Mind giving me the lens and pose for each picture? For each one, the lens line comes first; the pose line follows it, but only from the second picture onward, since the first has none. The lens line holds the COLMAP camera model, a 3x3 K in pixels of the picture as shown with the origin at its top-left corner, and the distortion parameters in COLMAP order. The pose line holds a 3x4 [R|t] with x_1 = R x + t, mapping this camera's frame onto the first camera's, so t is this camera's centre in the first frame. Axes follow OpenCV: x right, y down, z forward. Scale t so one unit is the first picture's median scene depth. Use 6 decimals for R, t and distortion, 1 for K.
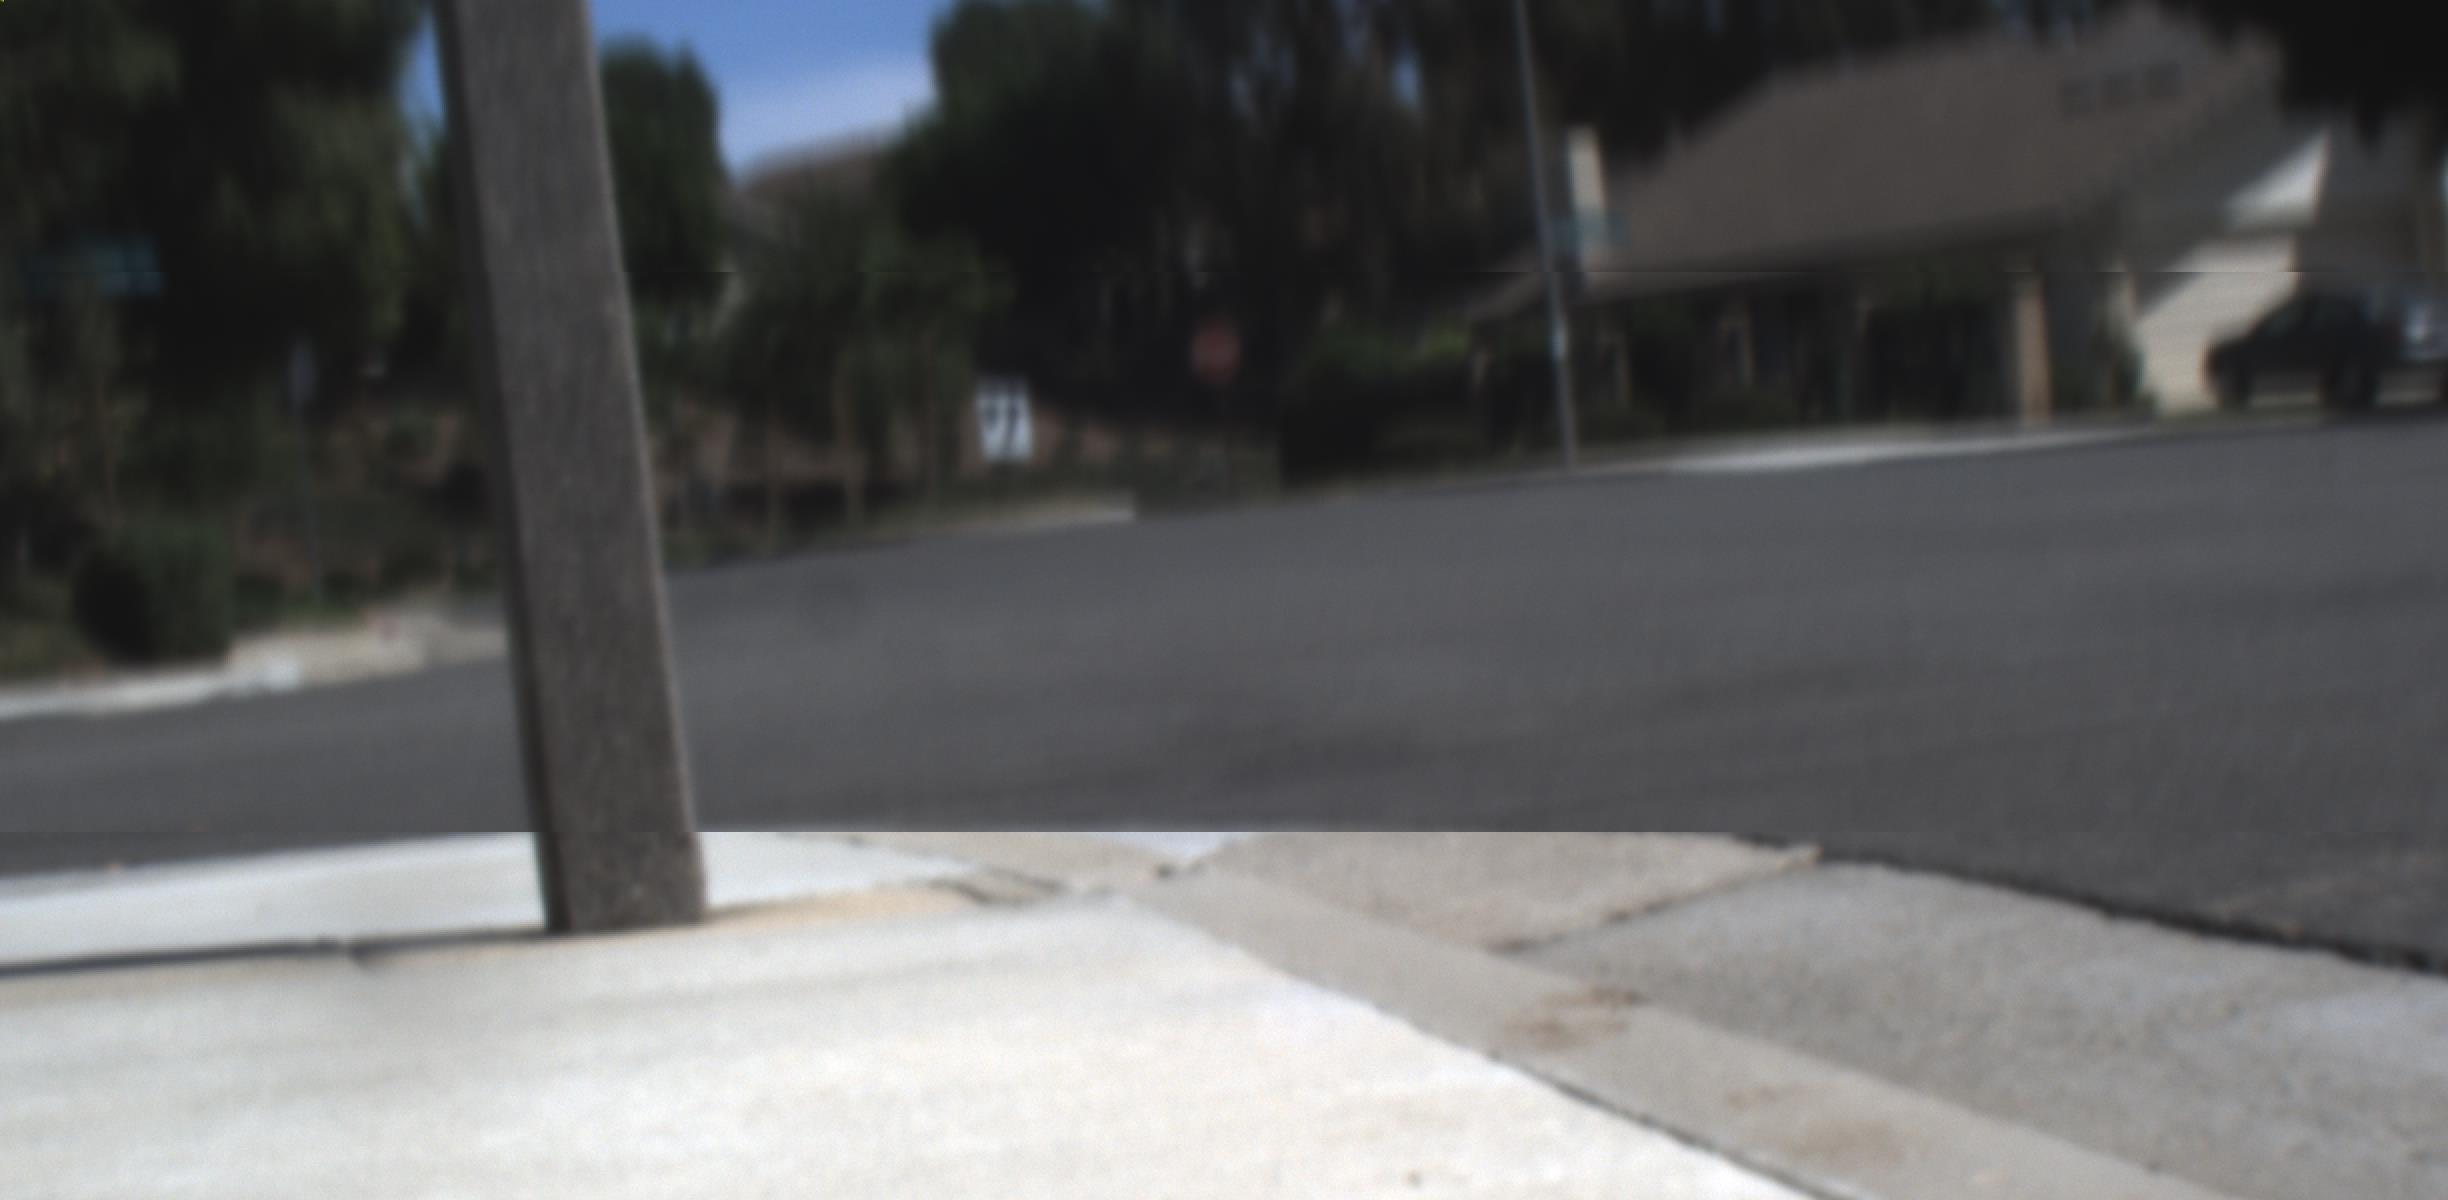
lens RADIAL K [[4686.1, 0, 1226.0], [0, 4686.1, 715.6], [0, 0, 1]] dist [-0.225156, 0.383537]
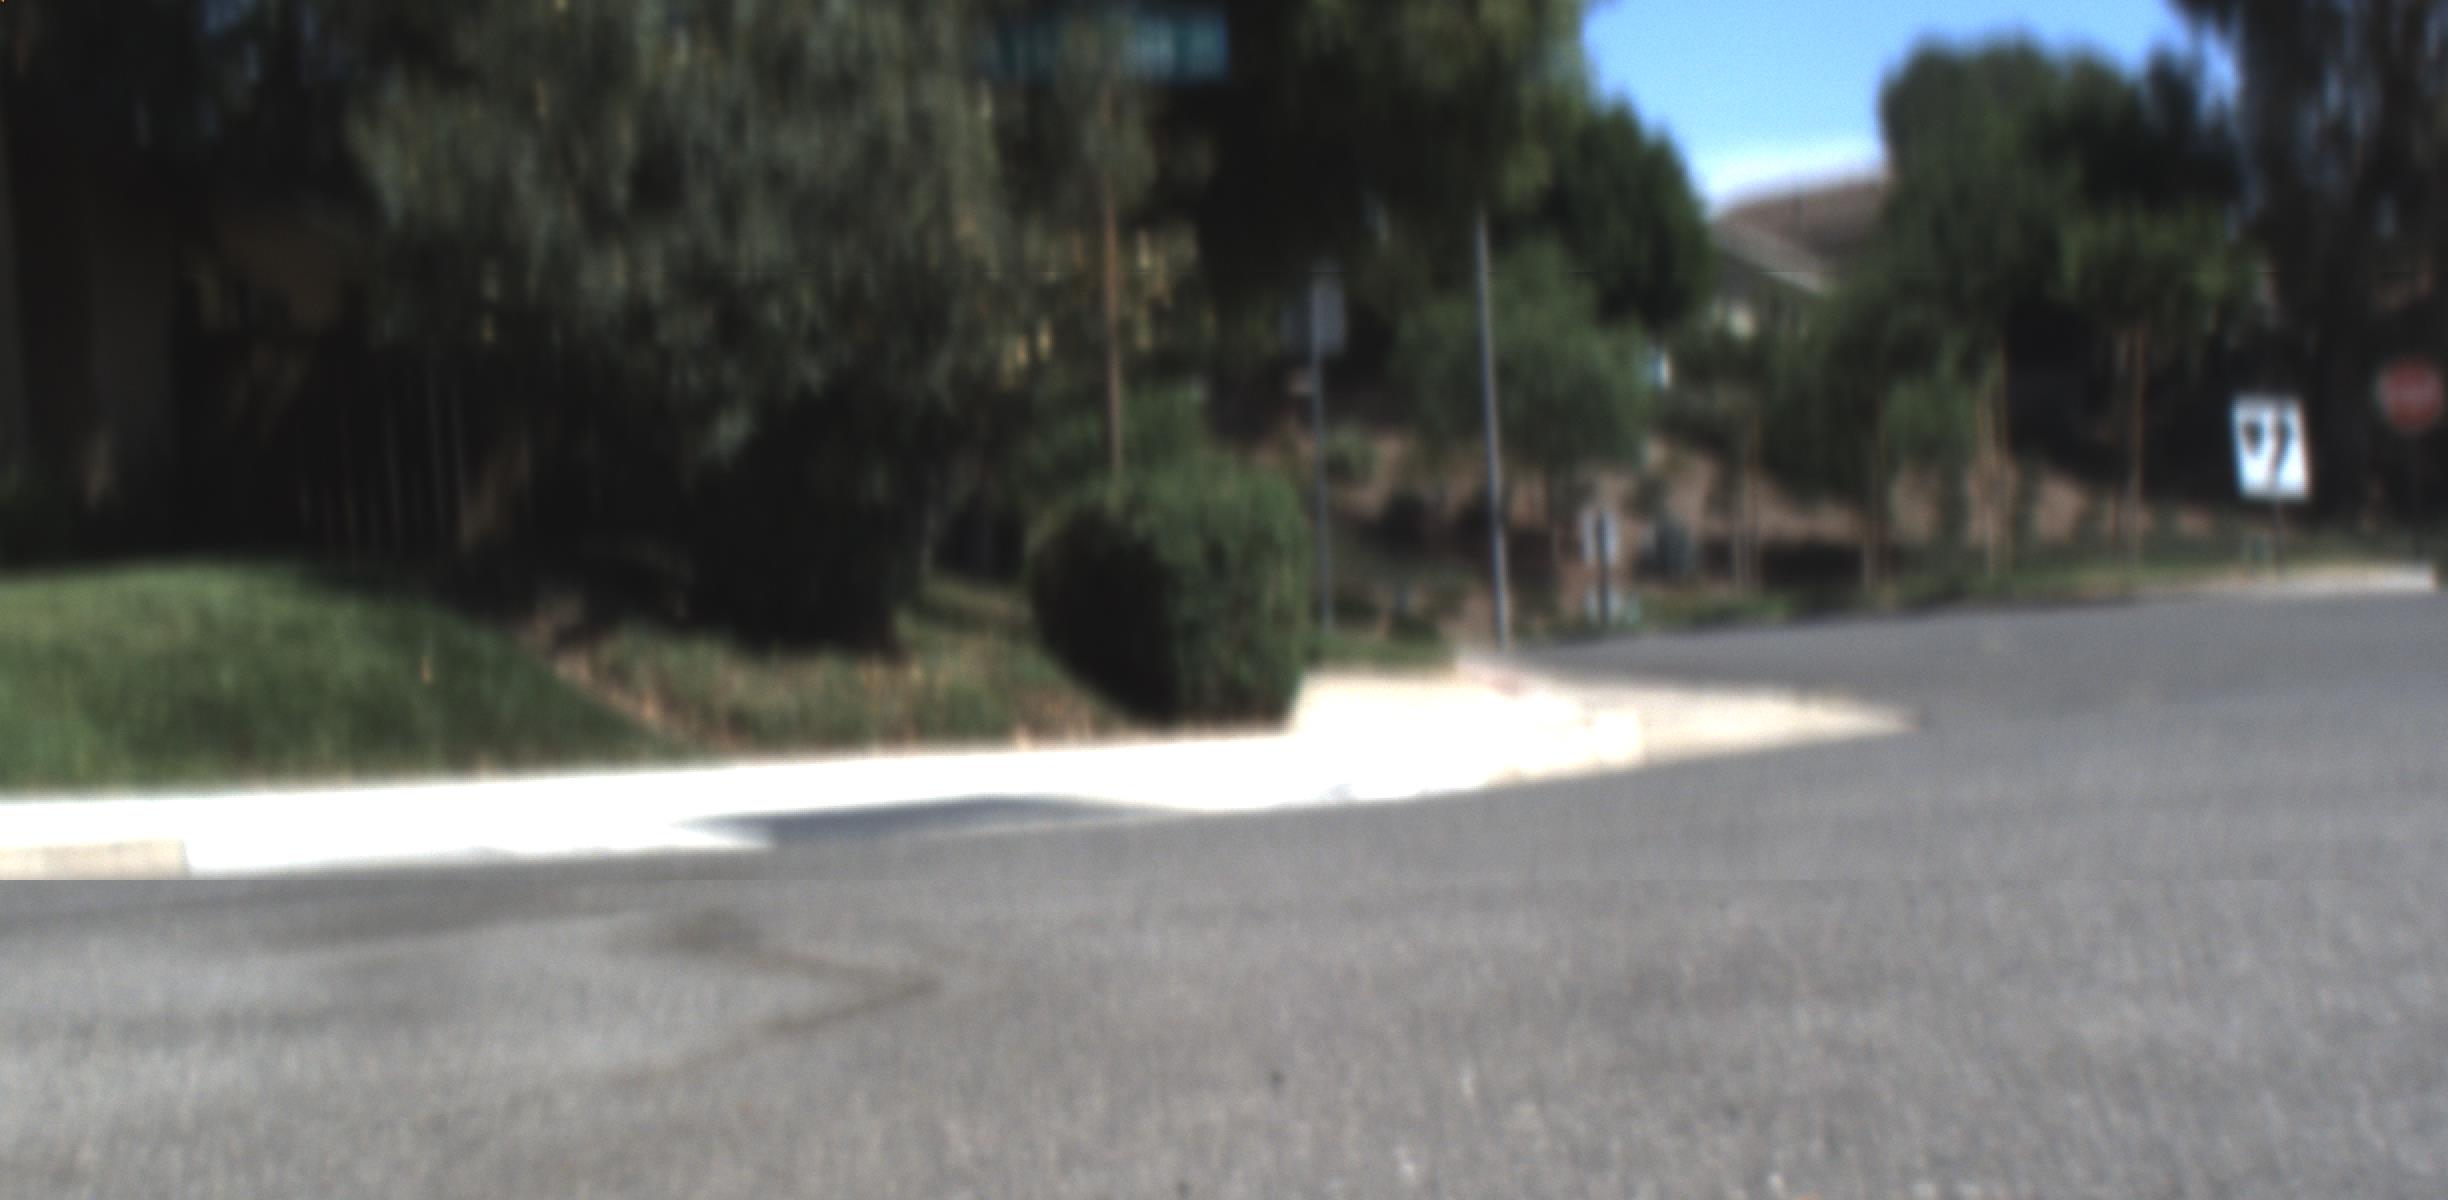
lens RADIAL K [[4686.1, 0, 1226.0], [0, 4686.1, 715.6], [0, 0, 1]] dist [-0.225156, 0.383537]
pose [[0.981769, 0.061613, -0.179818, -0.074586], [-0.064499, 0.997865, -0.010243, -0.003320], [0.178803, 0.021654, 0.983647, 0.265252]]
